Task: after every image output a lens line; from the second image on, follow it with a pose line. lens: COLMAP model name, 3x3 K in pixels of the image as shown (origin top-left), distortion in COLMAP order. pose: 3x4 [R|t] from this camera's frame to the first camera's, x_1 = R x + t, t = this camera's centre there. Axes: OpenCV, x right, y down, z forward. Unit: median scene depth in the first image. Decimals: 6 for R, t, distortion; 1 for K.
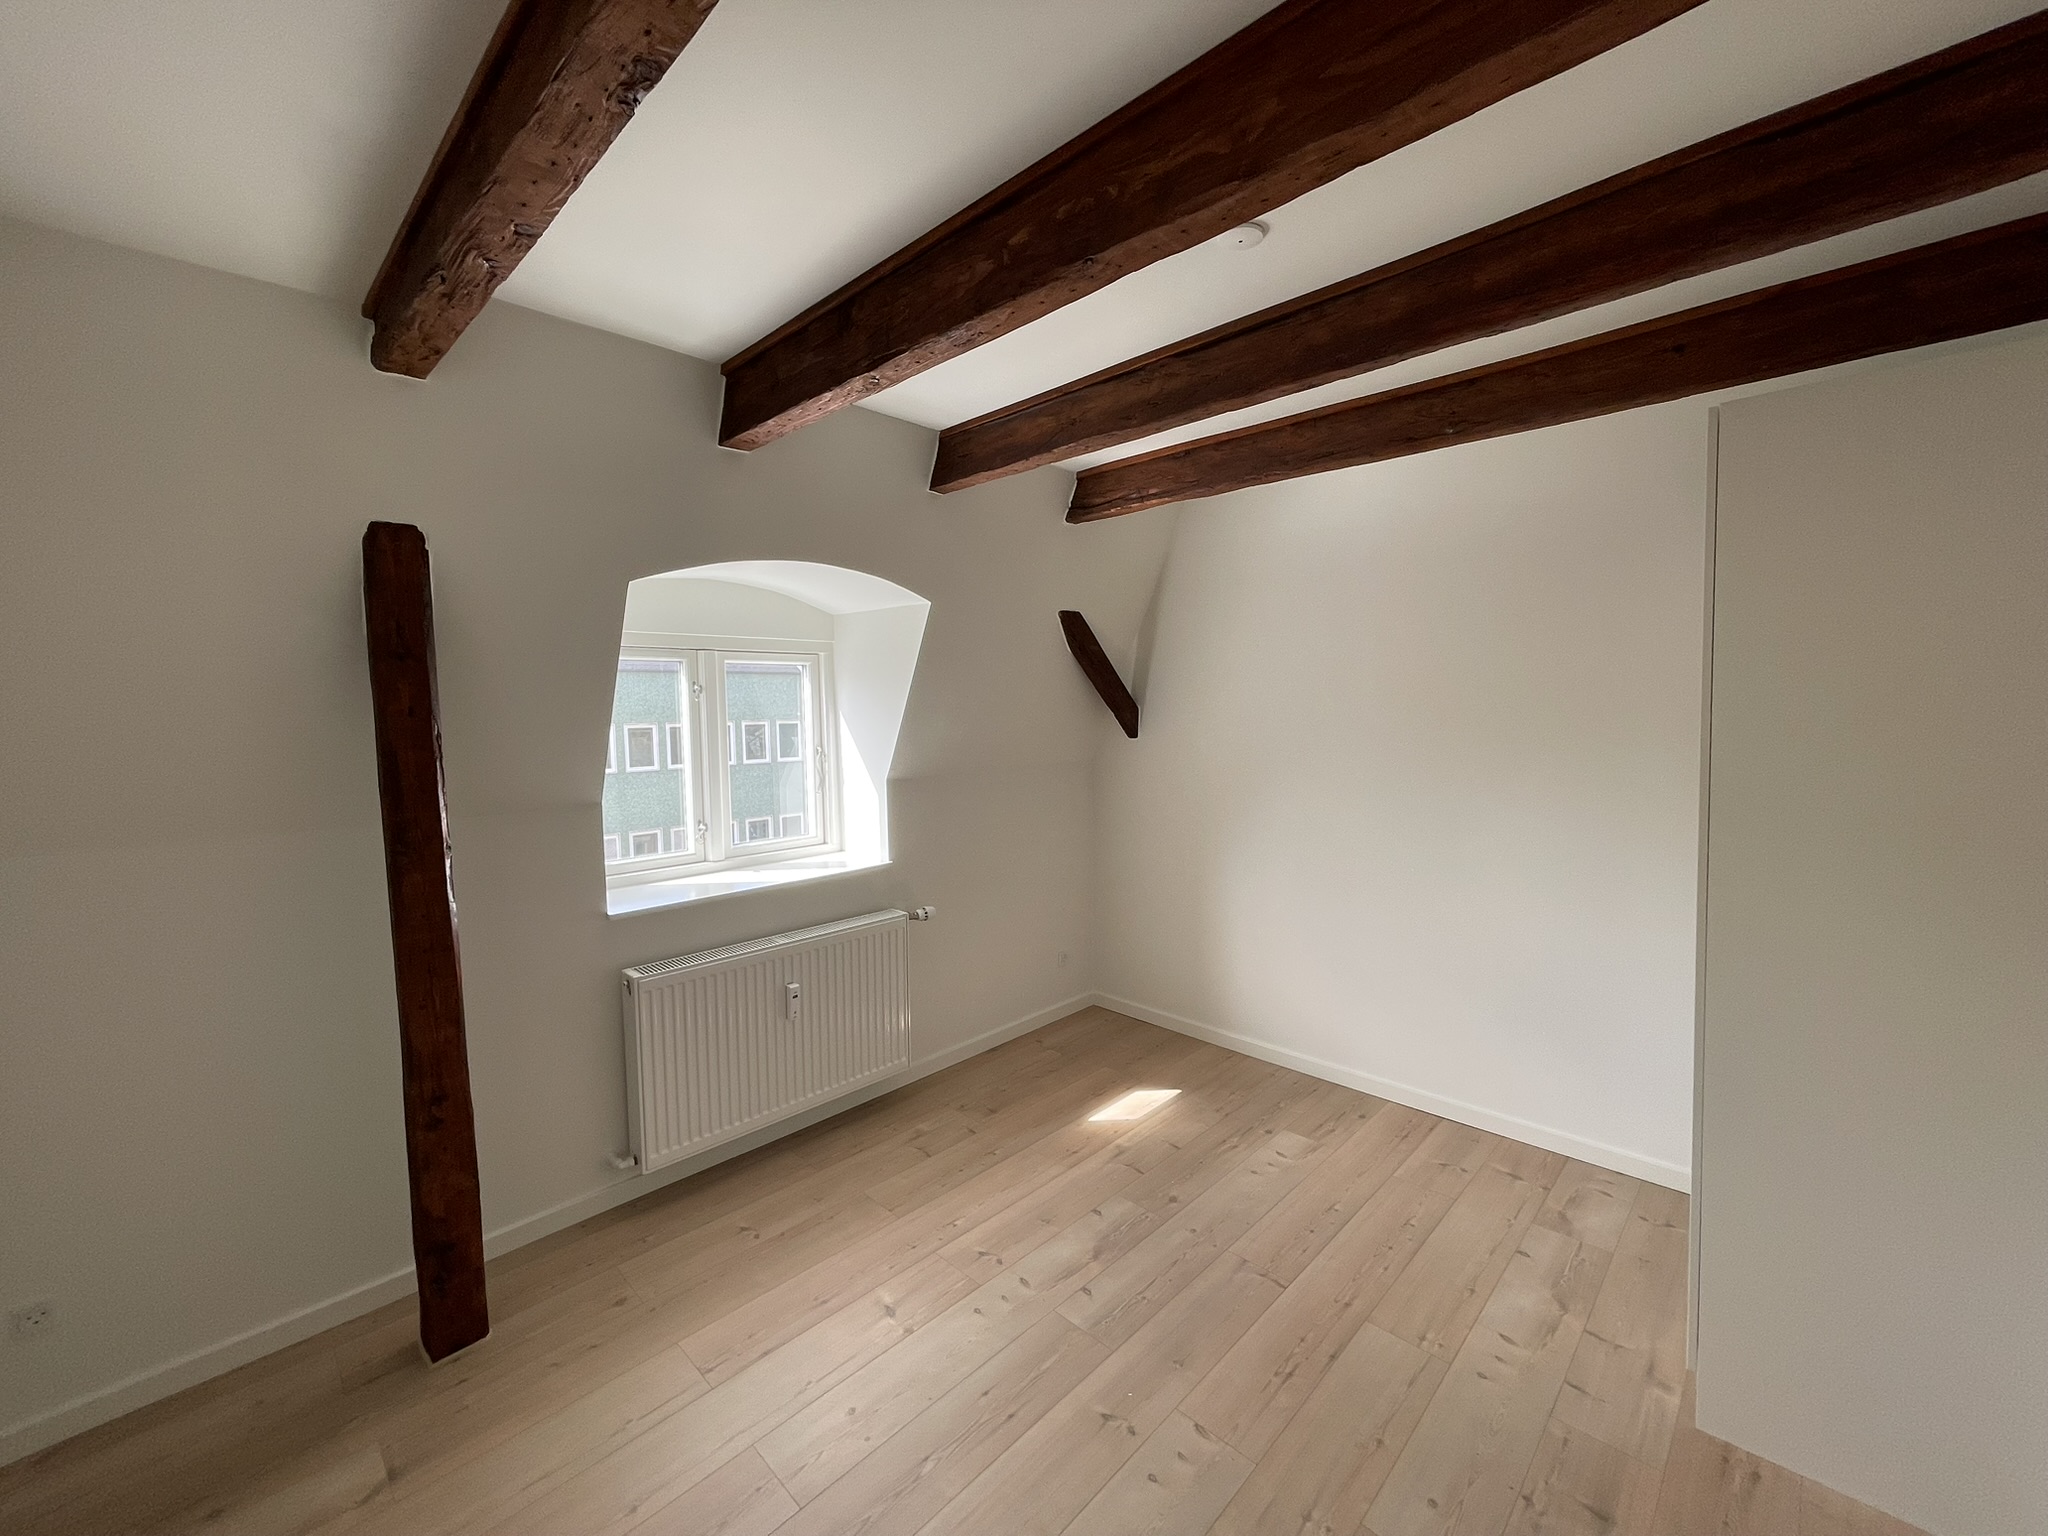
lens RADIAL K [[823.0, 0, 1021.9], [0, 823.0, 758.6], [0, 0, 1]] dist [-0.000139, -0.000055]
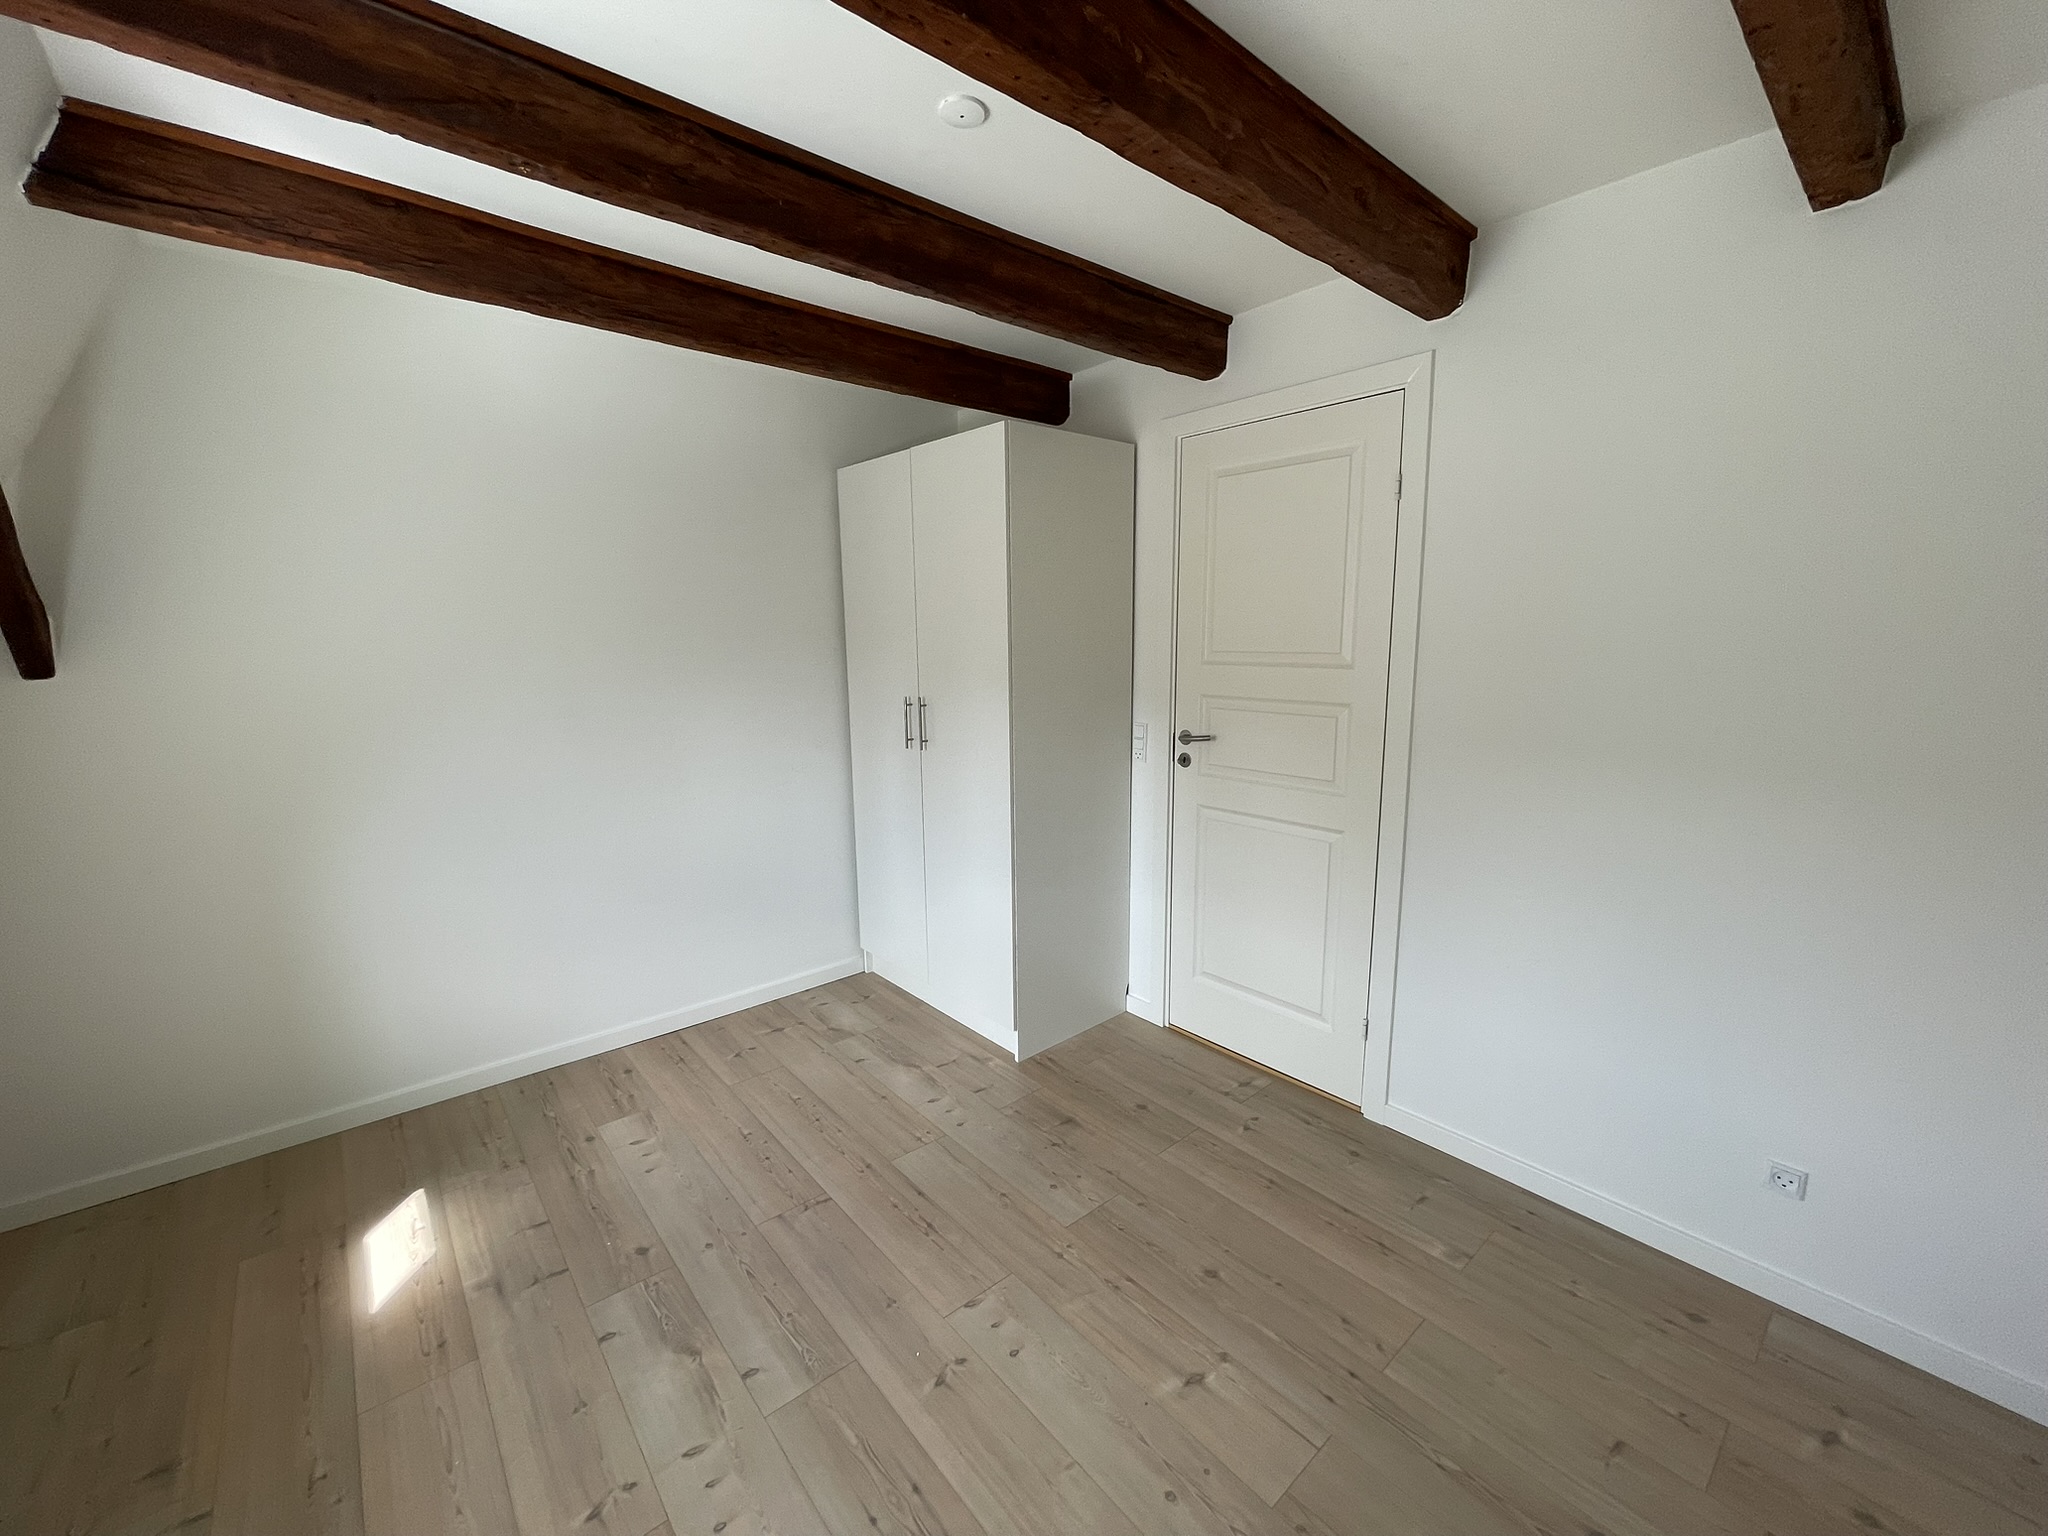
lens RADIAL K [[823.0, 0, 1021.9], [0, 823.0, 758.6], [0, 0, 1]] dist [-0.000139, -0.000055]
pose [[0.091085, -0.139110, 0.986079, -0.552211], [0.068779, 0.988709, 0.133128, -0.004027], [-0.993465, 0.055695, 0.099625, 0.614618]]
